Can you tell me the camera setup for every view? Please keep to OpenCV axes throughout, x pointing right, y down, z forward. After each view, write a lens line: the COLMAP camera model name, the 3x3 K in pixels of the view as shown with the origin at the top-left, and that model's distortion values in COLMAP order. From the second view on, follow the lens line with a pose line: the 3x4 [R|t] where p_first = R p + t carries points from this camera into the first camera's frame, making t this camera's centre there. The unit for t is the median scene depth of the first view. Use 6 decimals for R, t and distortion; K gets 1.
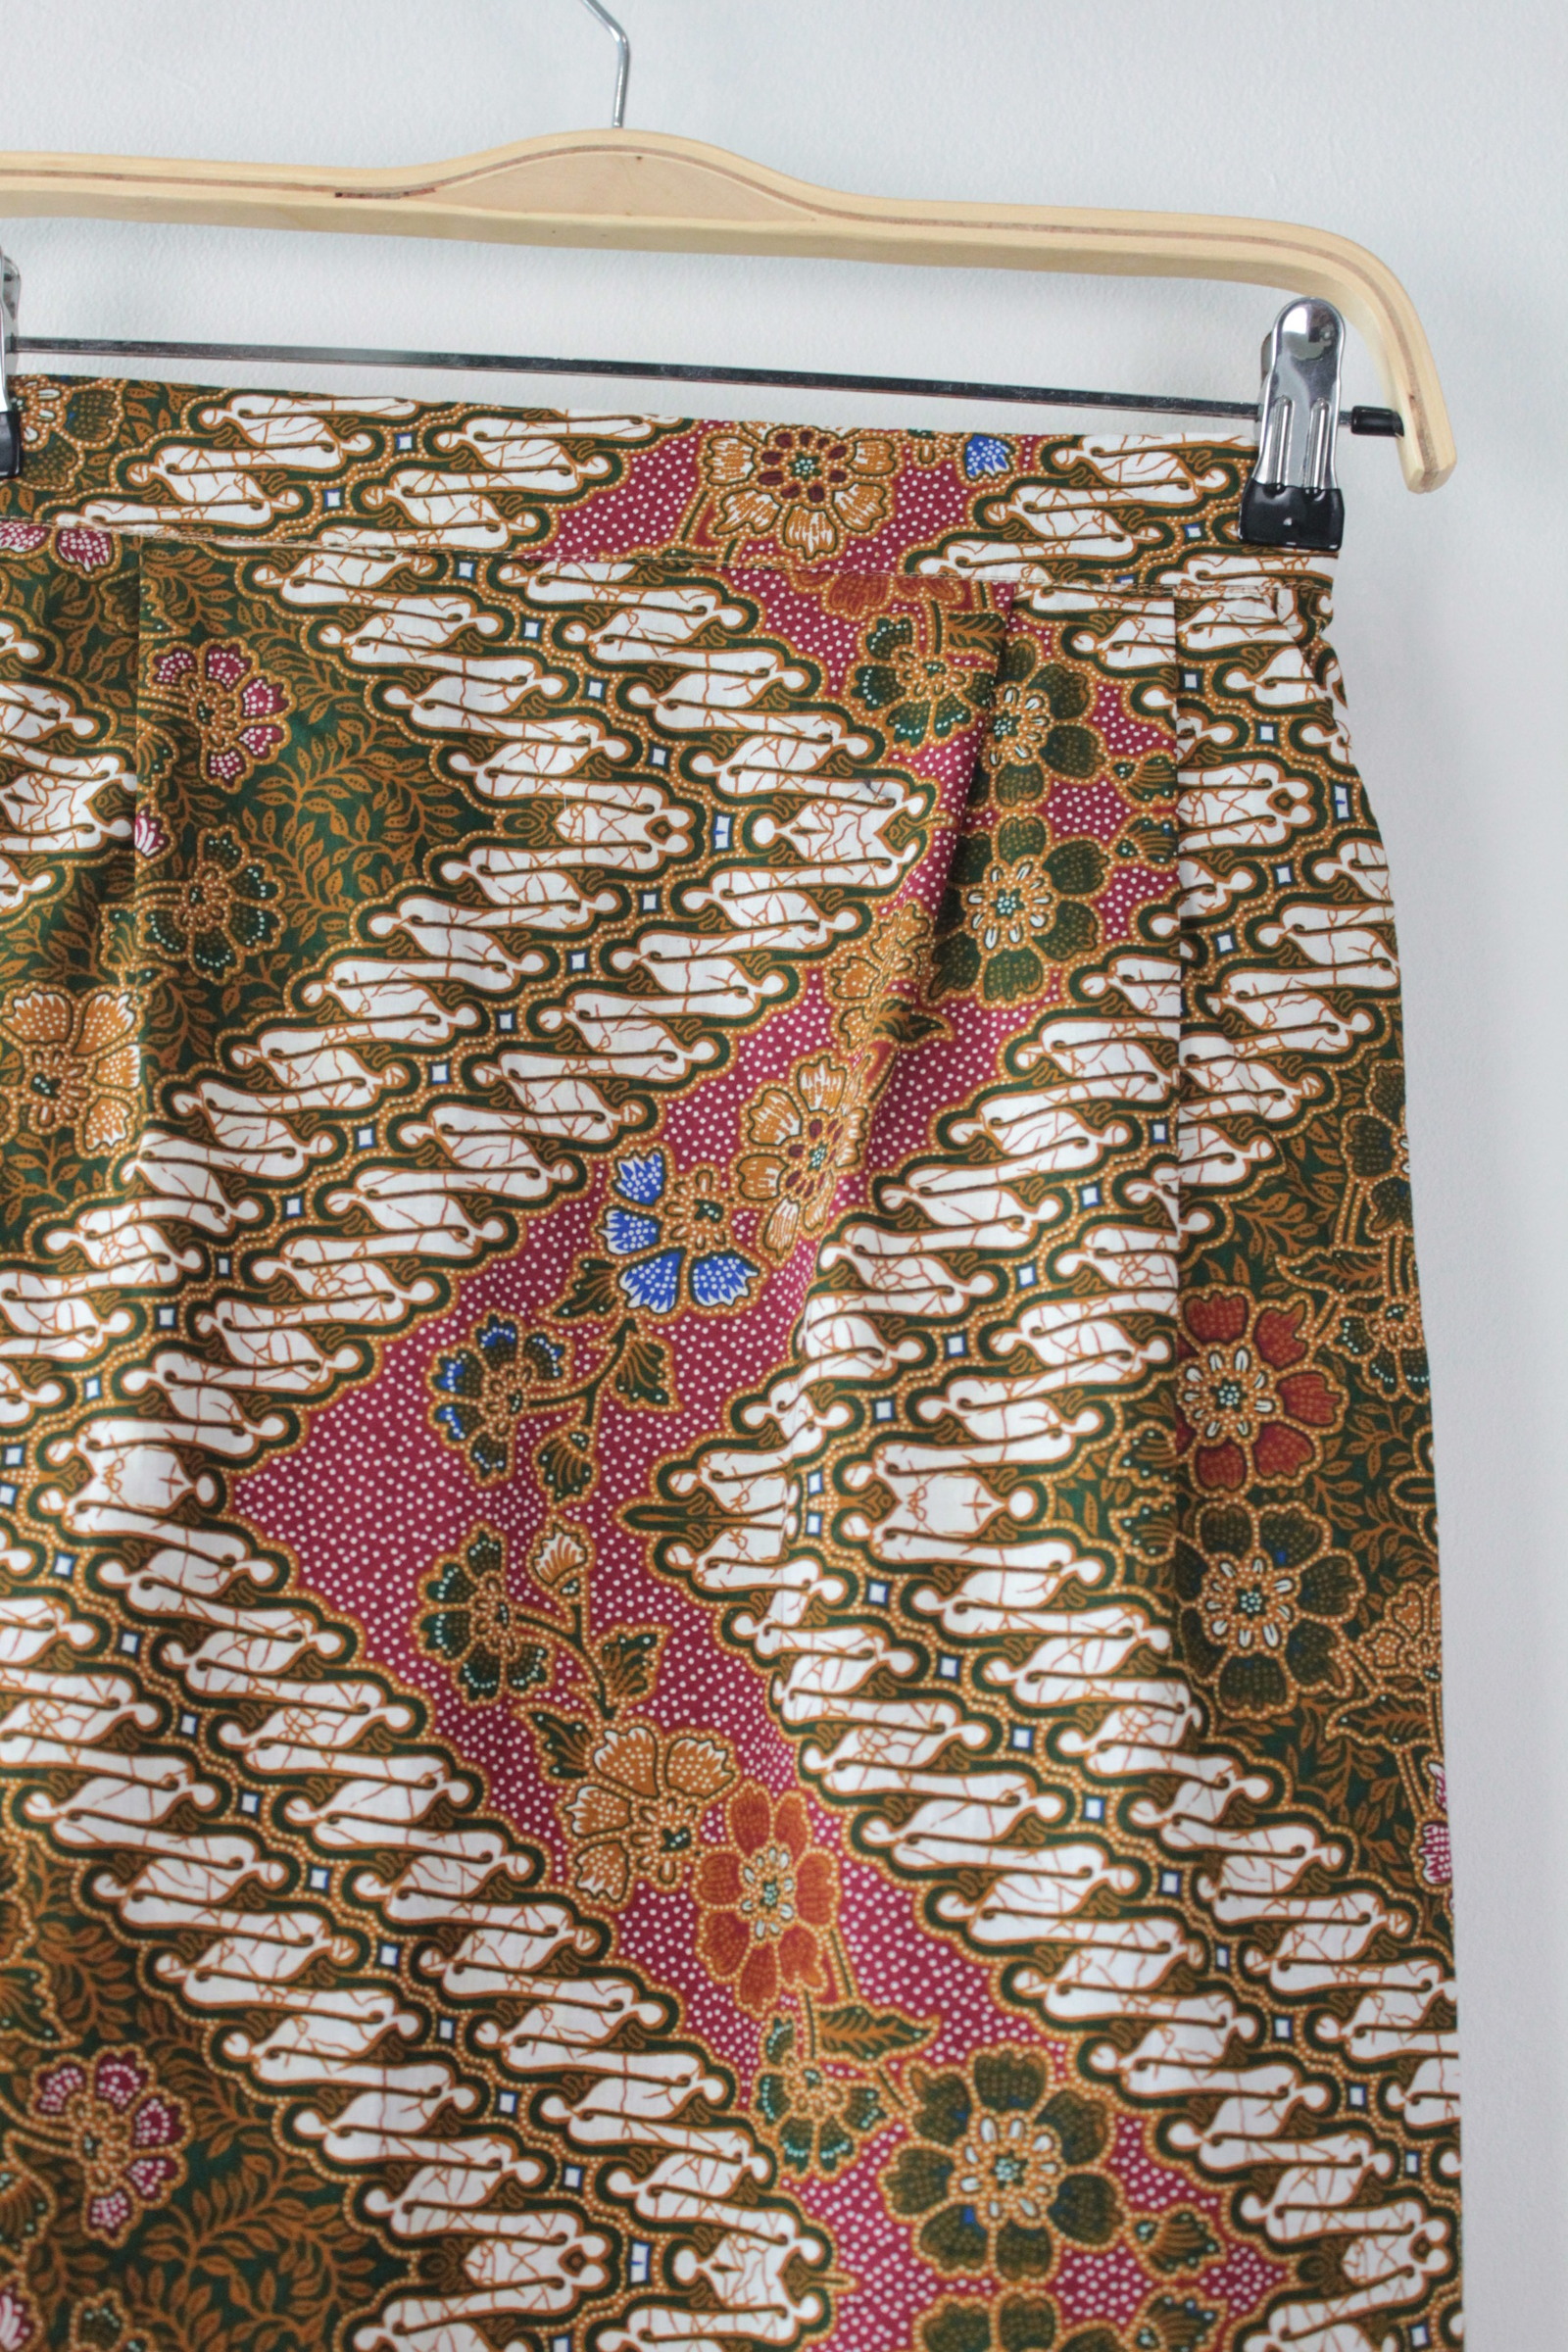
lens RADIAL K [[3159.4, 0, 784.0], [0, 3159.4, 1176.0], [0, 0, 1]] dist [-0.033108, 0.079549]
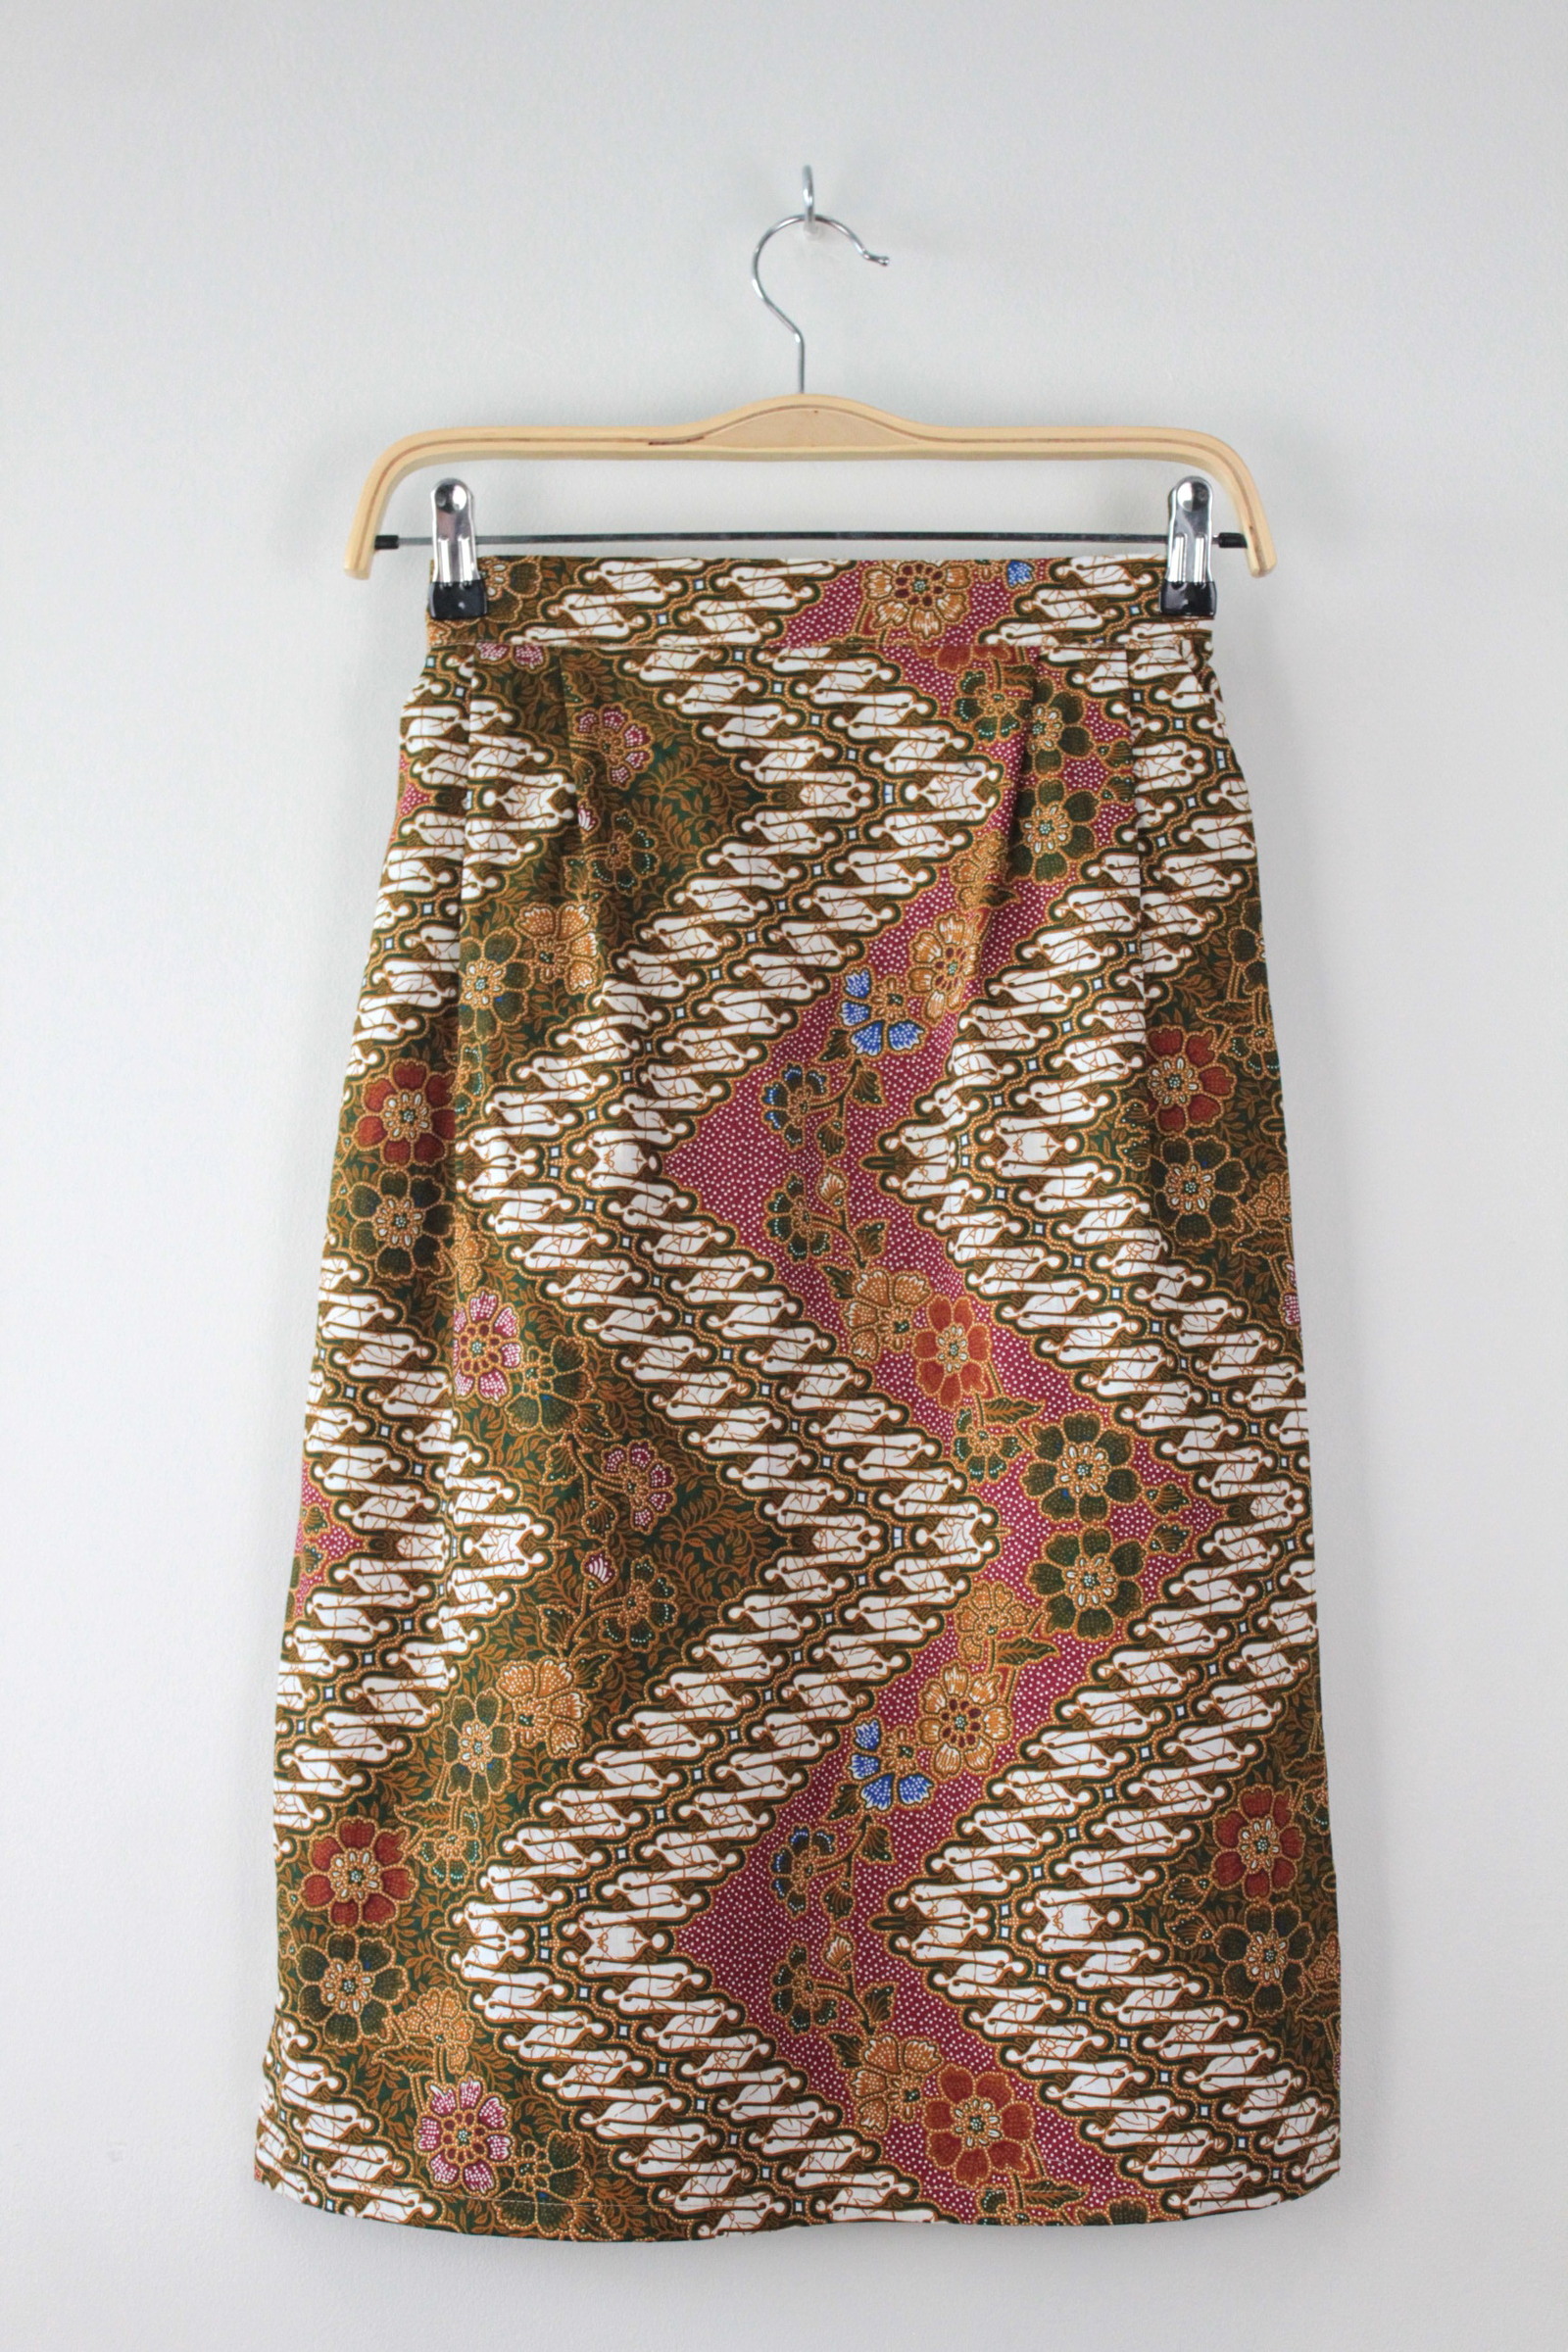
lens RADIAL K [[3204.0, 0, 784.0], [0, 3204.0, 1176.0], [0, 0, 1]] dist [-0.017429, -0.013126]
pose [[0.998111, -0.061254, 0.004715, -0.109252], [0.060350, 0.991948, 0.111339, -0.105044], [-0.011497, -0.110844, 0.993771, -0.941833]]
